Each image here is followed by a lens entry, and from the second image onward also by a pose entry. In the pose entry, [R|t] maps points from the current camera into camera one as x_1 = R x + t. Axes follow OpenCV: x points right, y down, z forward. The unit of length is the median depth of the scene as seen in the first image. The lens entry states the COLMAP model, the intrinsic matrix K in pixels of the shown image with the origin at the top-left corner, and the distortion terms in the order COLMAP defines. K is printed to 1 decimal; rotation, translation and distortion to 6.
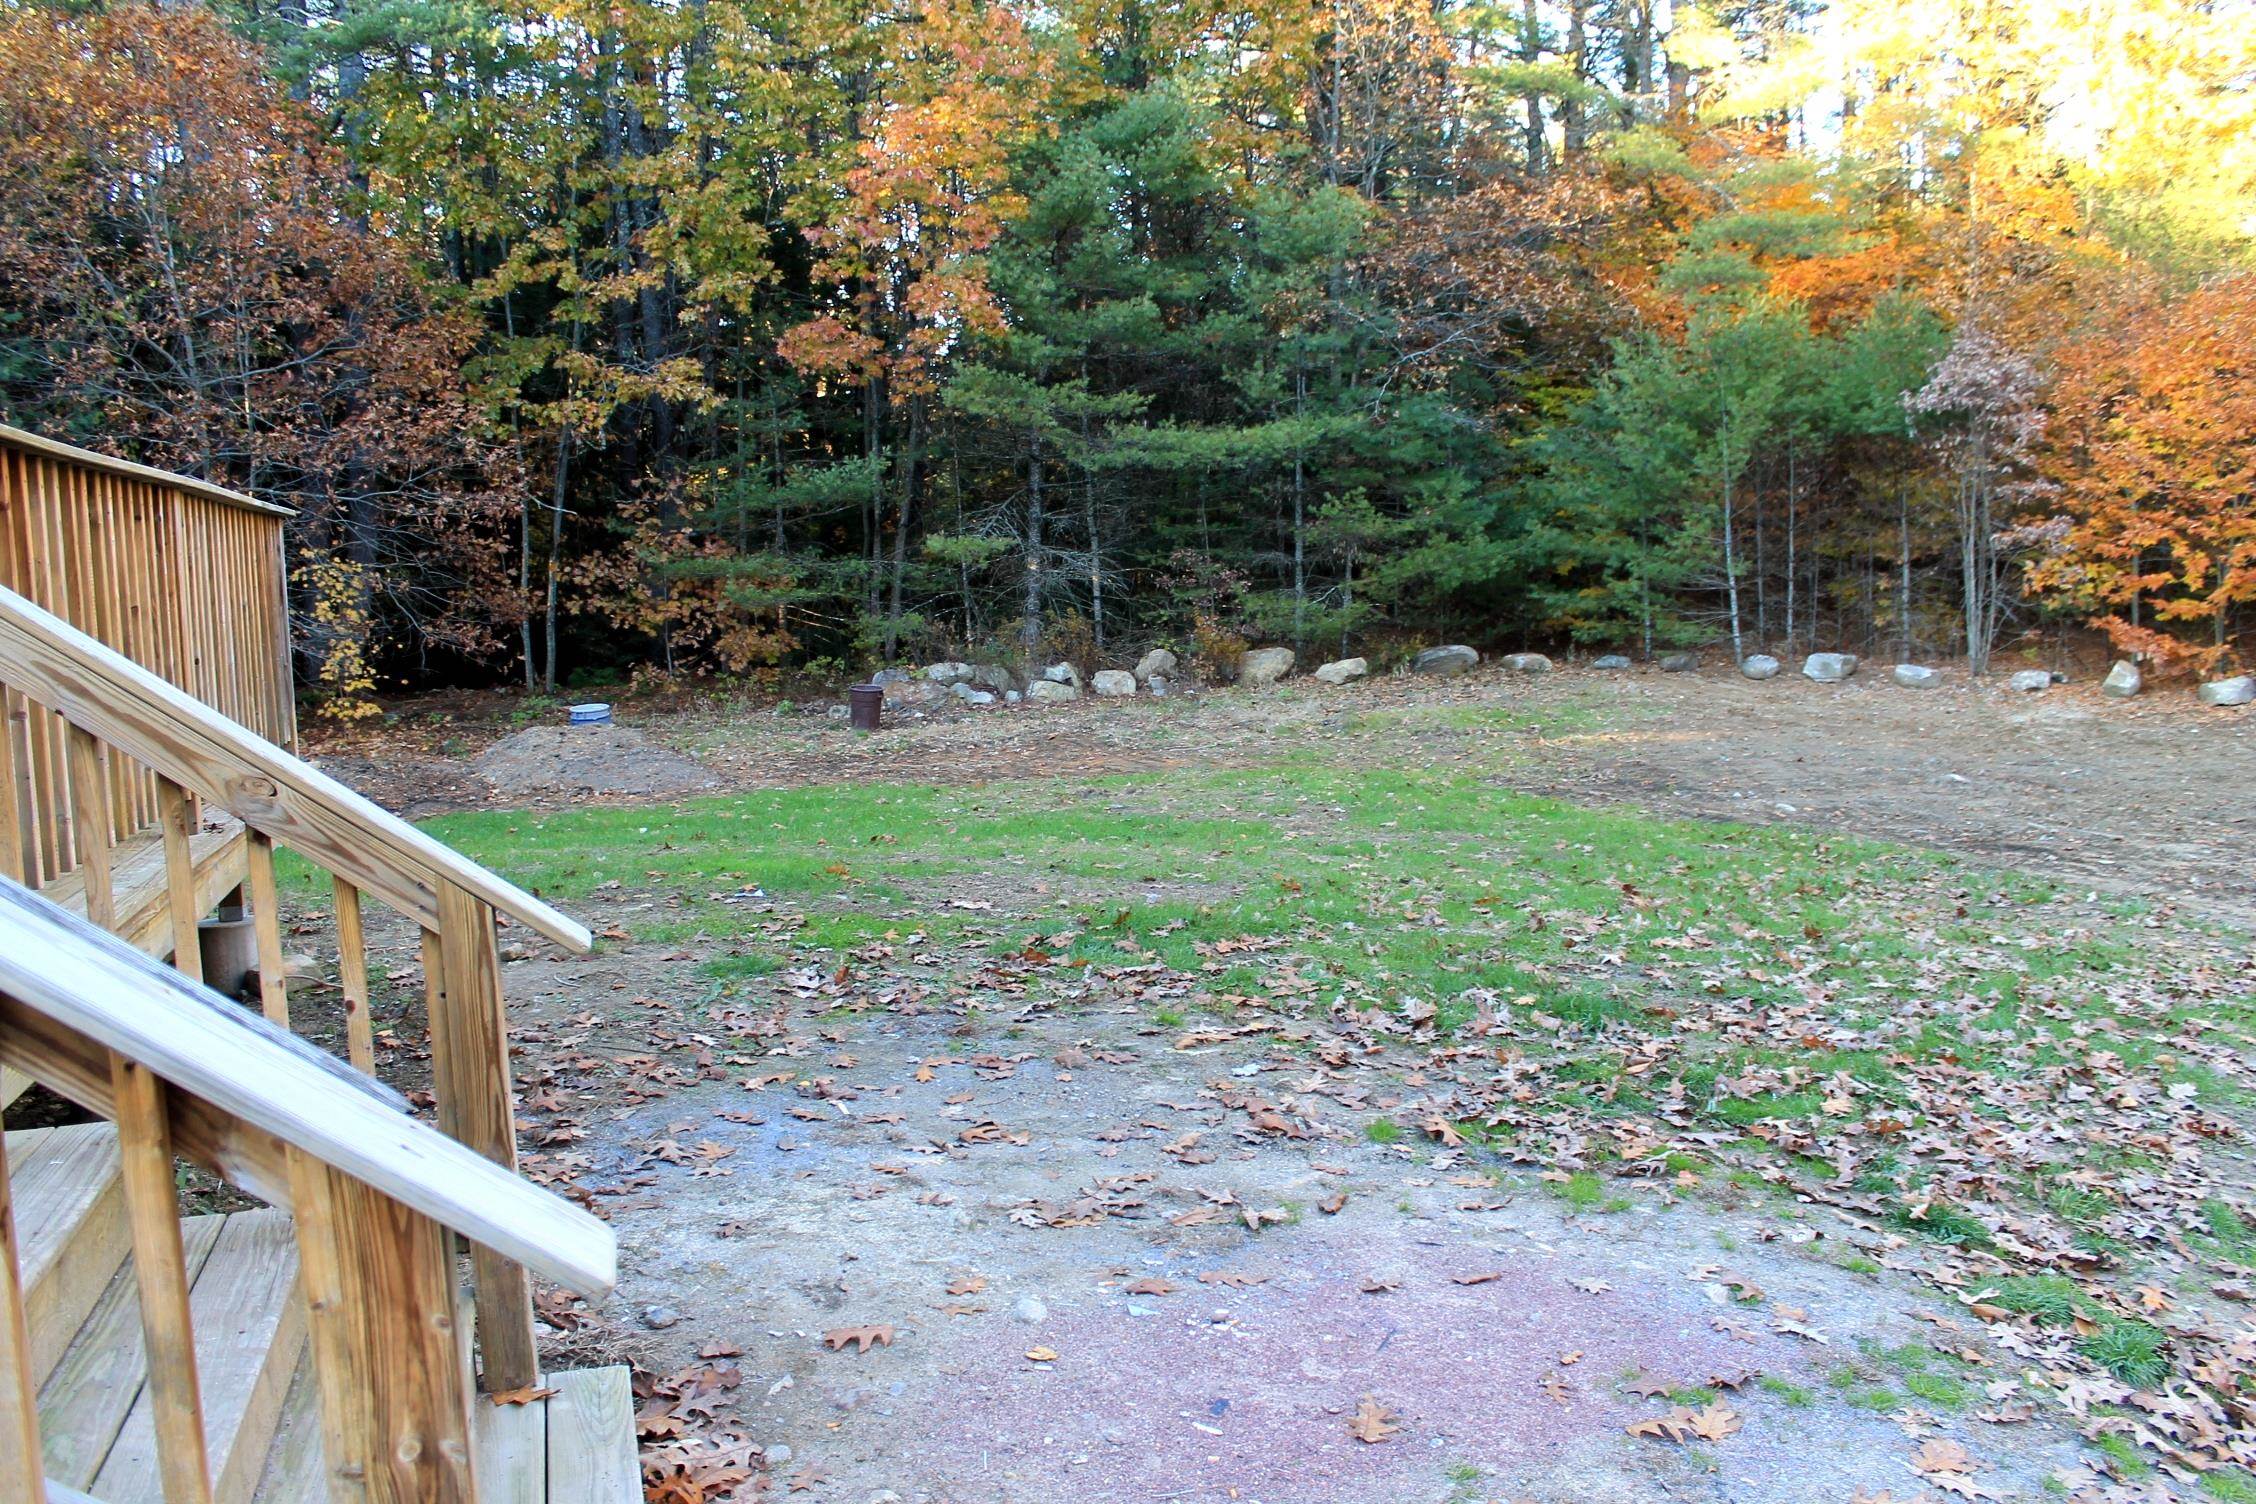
lens RADIAL K [[1913.9, 0, 1135.6], [0, 1913.9, 747.7], [0, 0, 1]] dist [-0.161663, 0.145692]
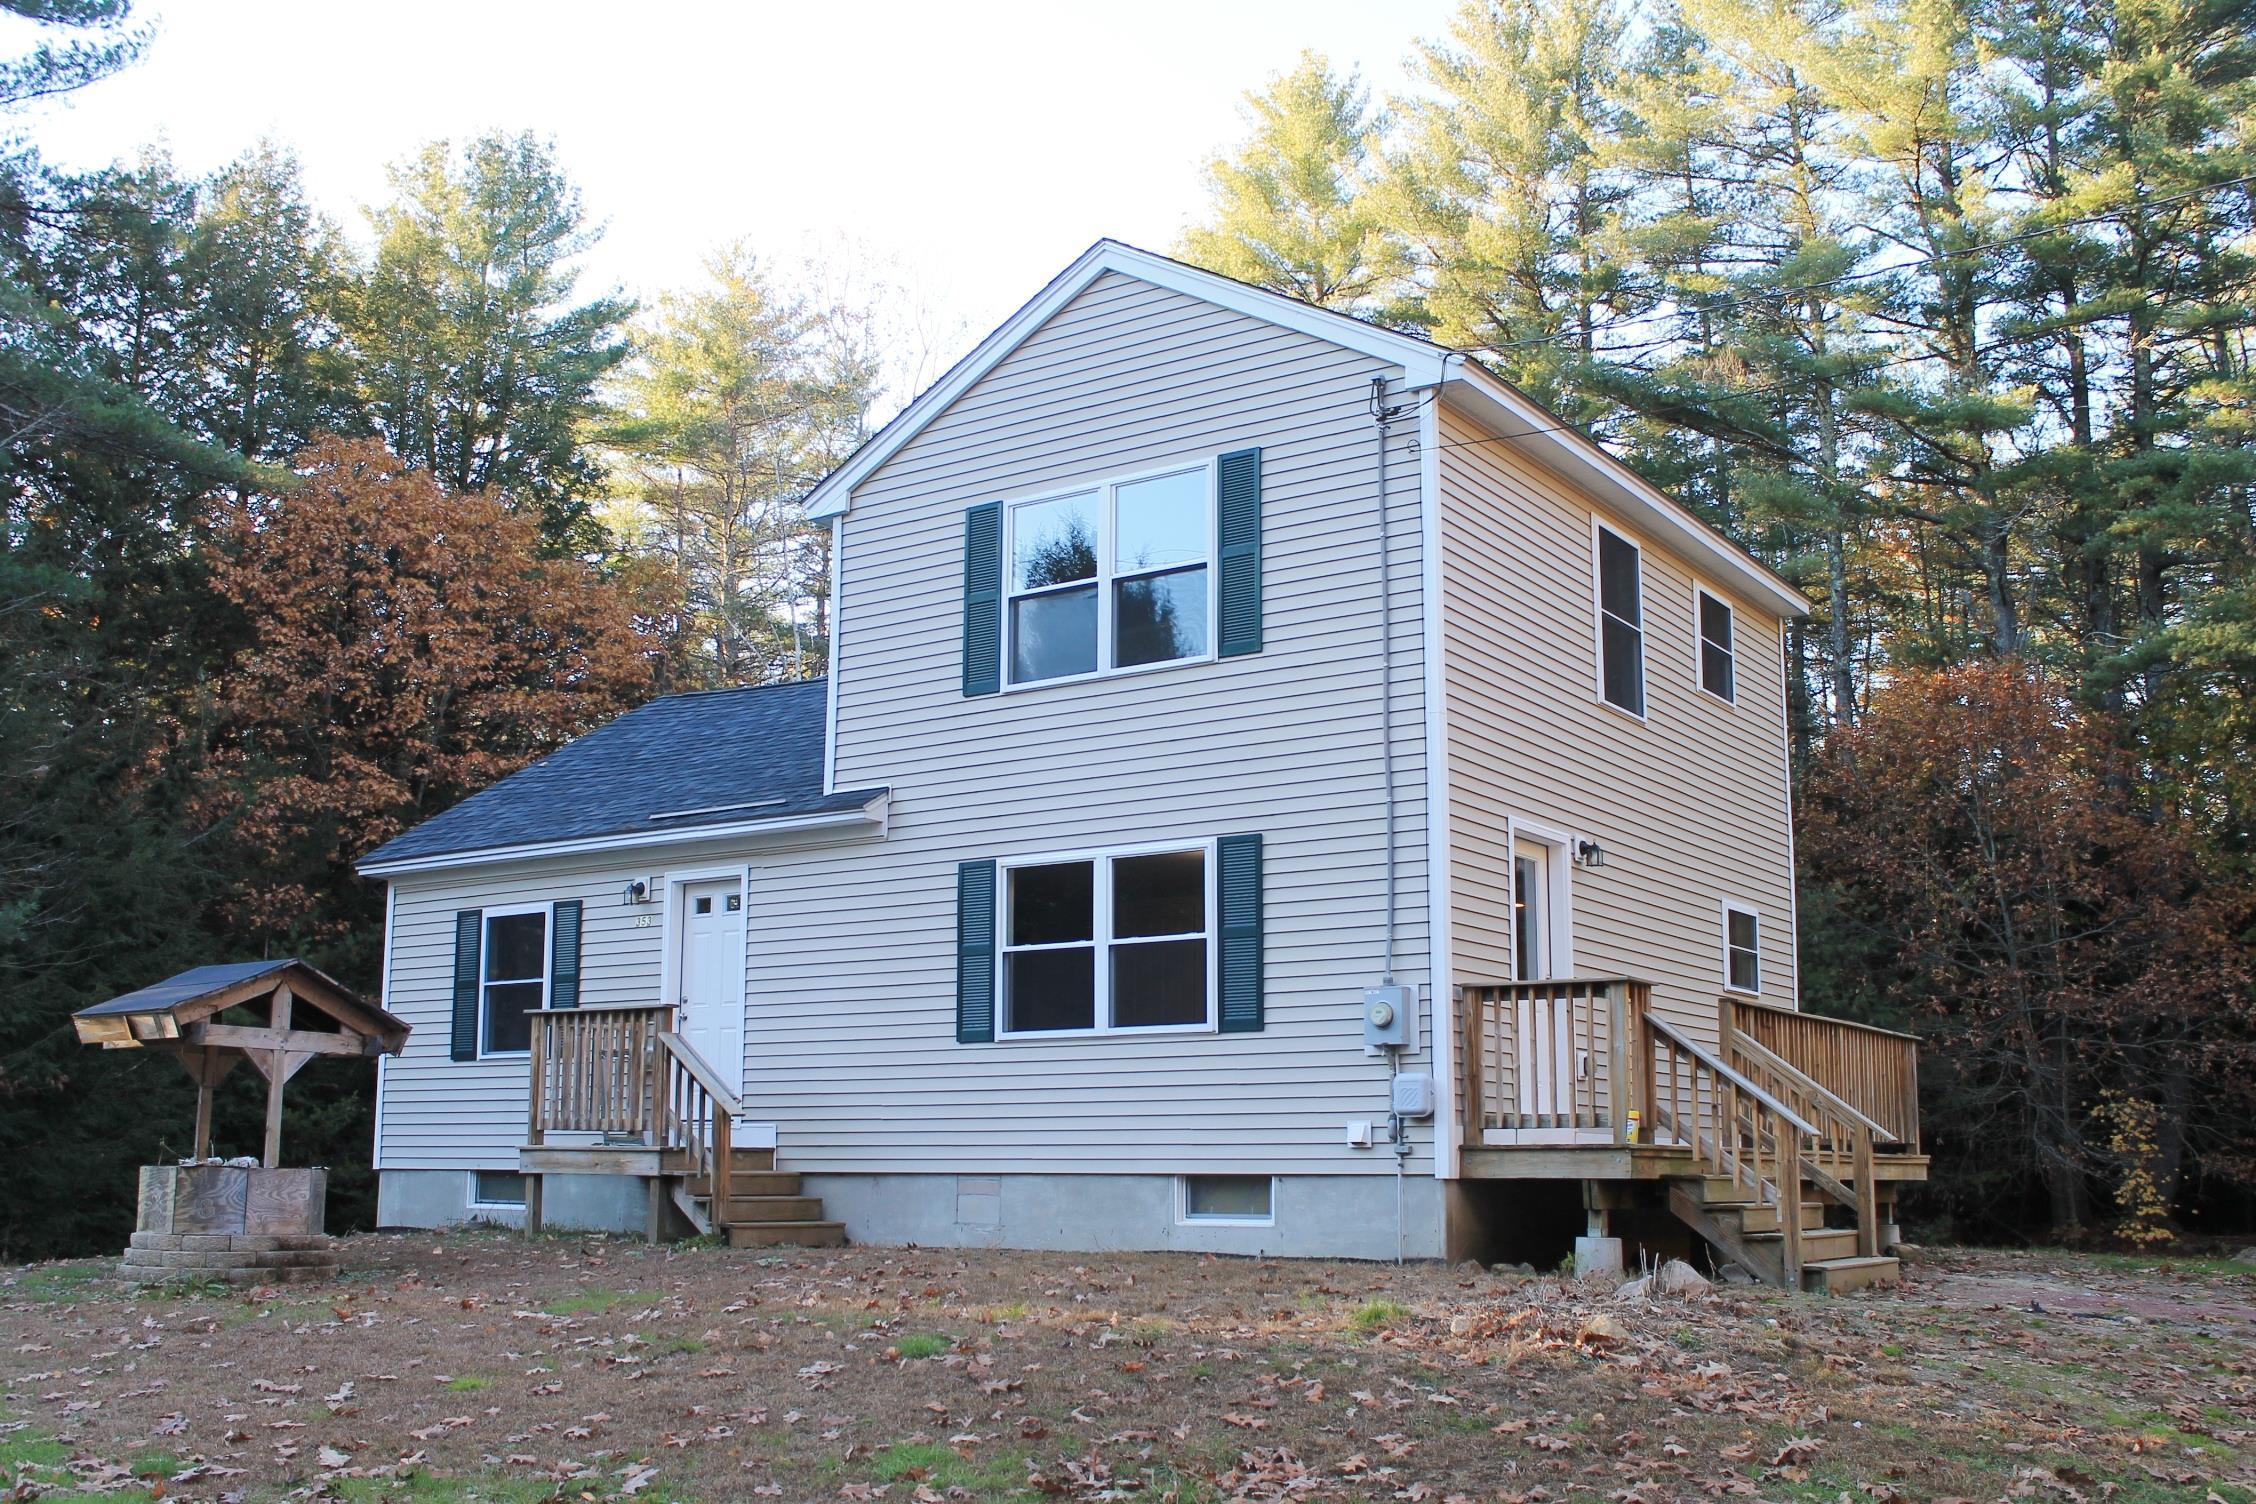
lens RADIAL K [[2259.5, 0, 1103.4], [0, 2259.5, 751.8], [0, 0, 1]] dist [-0.082179, 0.000000]
pose [[0.622130, -0.102954, -0.776115, 0.251219], [-0.109080, 0.970249, -0.216145, 0.053692], [0.775278, 0.219129, 0.592391, -0.337657]]
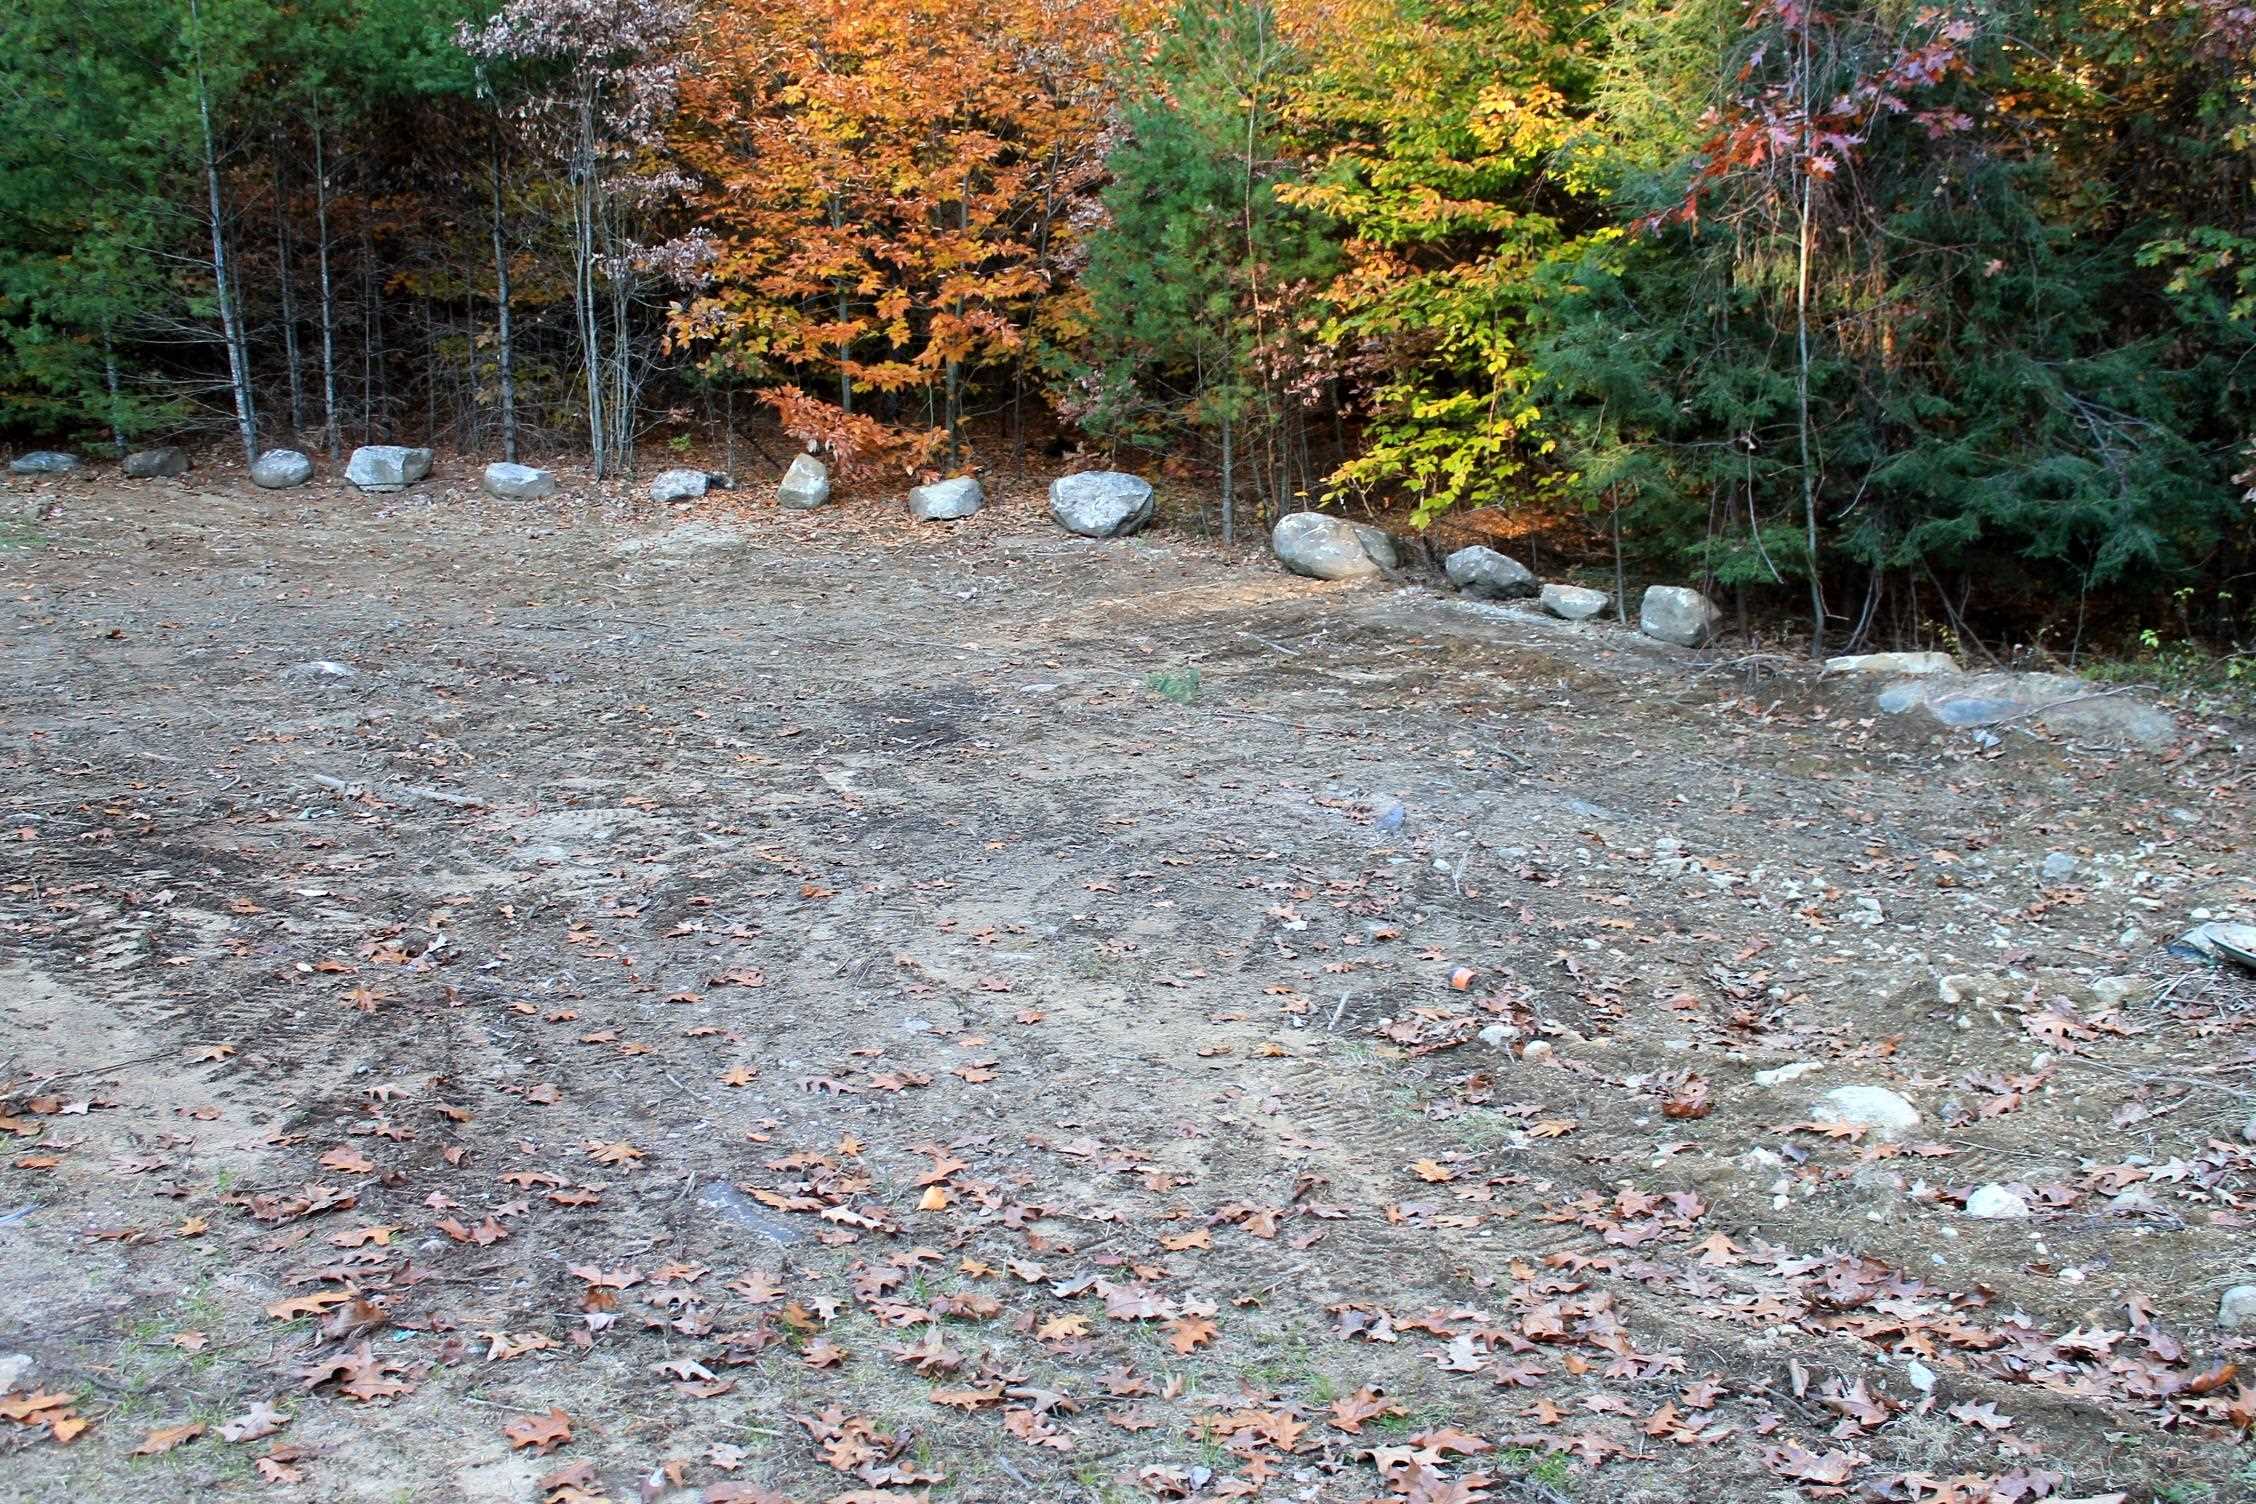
lens RADIAL K [[2259.5, 0, 1132.4], [0, 2259.5, 773.7], [0, 0, 1]] dist [-0.082179, 0.000000]
pose [[0.867477, -0.064843, 0.493233, 0.219077], [0.020140, 0.995234, 0.095416, -0.007119], [-0.497069, -0.072837, 0.864649, 0.221769]]
